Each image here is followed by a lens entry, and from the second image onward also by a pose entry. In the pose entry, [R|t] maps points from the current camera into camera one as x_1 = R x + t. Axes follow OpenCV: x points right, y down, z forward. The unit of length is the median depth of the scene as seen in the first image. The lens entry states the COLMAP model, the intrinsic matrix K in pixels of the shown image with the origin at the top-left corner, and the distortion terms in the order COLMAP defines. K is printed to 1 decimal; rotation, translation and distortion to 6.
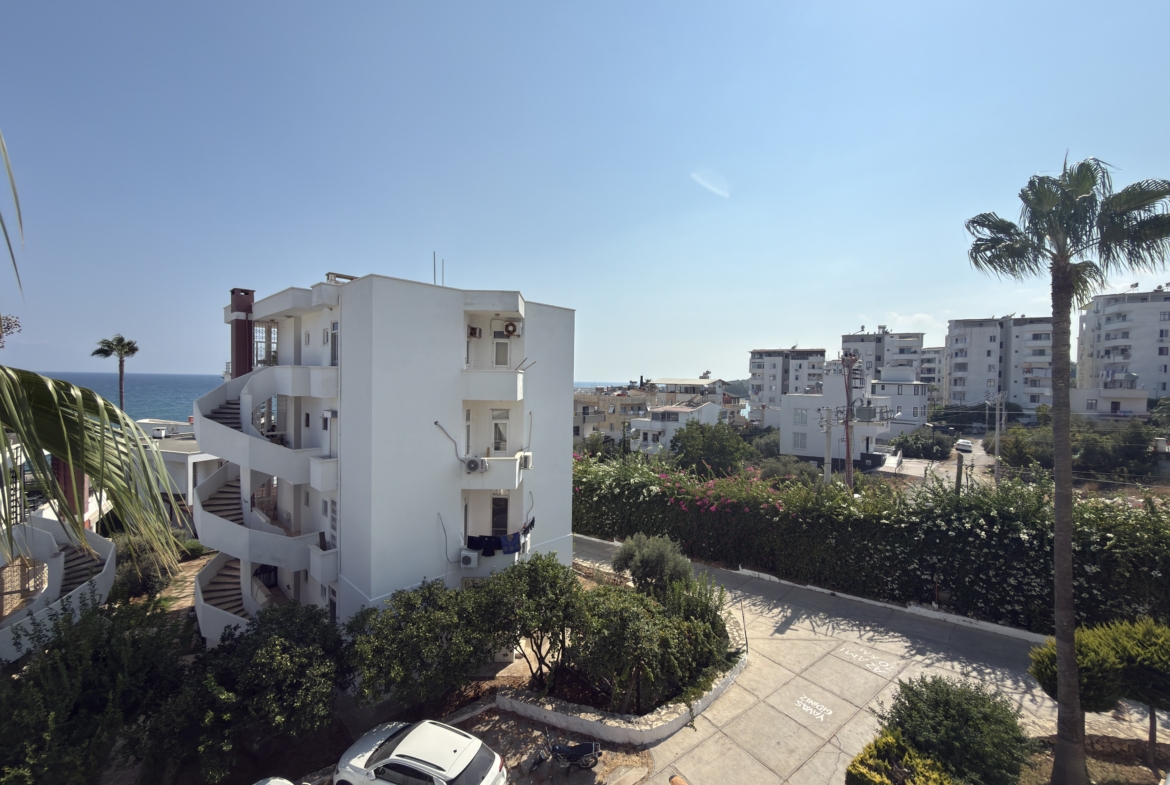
lens RADIAL K [[464.1, 0, 586.4], [0, 464.1, 391.3], [0, 0, 1]] dist [-0.000130, -0.000015]
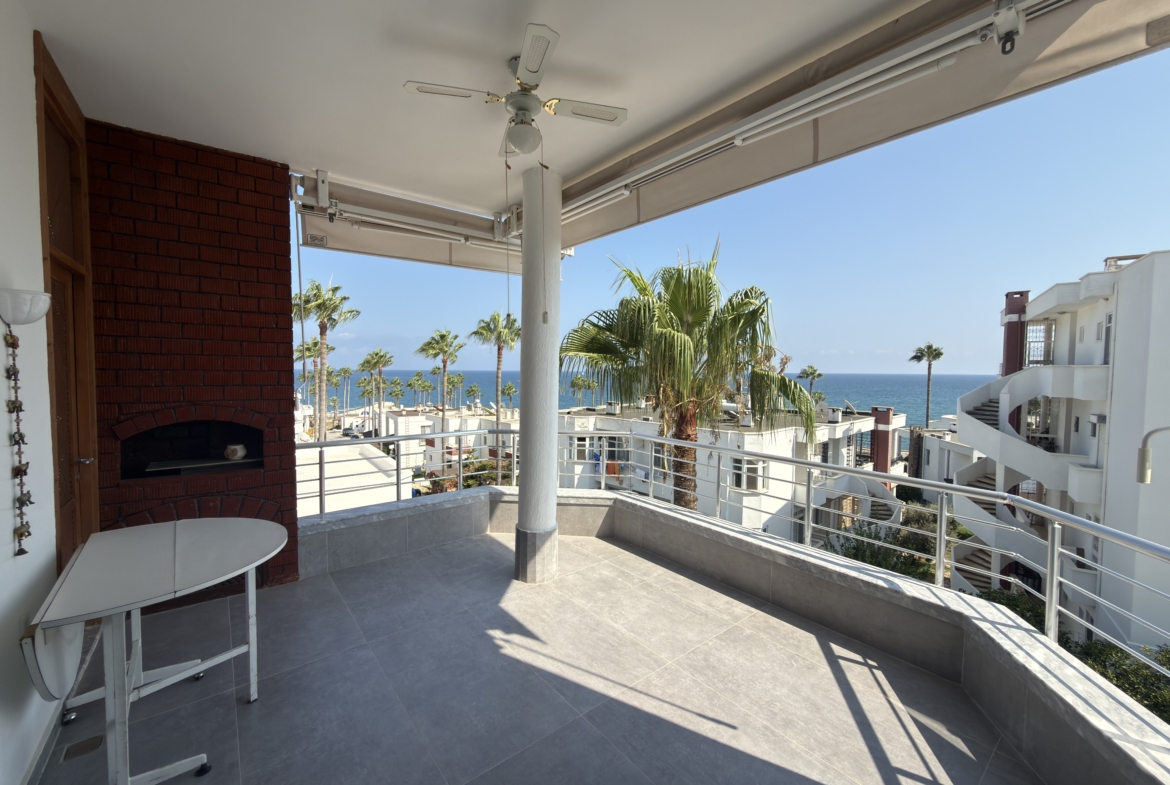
lens RADIAL K [[464.1, 0, 586.4], [0, 464.1, 391.3], [0, 0, 1]] dist [-0.000130, -0.000015]
pose [[0.127999, 0.027393, -0.991396, 0.189770], [-0.029720, 0.999276, 0.023773, 0.004167], [0.991329, 0.026421, 0.128720, -0.079280]]
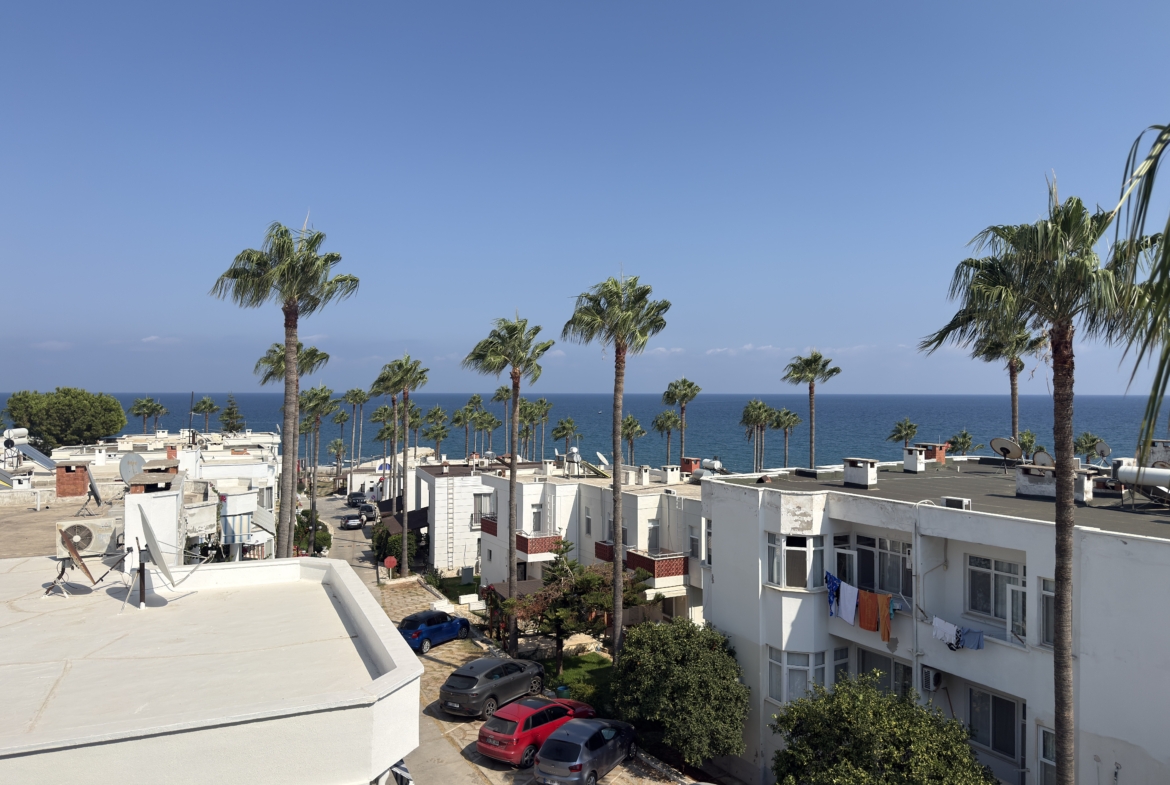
lens RADIAL K [[813.6, 0, 587.7], [0, 813.6, 394.1], [0, 0, 1]] dist [0.160849, -0.306743]
pose [[-0.081461, -0.015829, -0.996551, -0.054230], [-0.028503, 0.999502, -0.013546, 0.001017], [0.996269, 0.027301, -0.081872, -0.116257]]
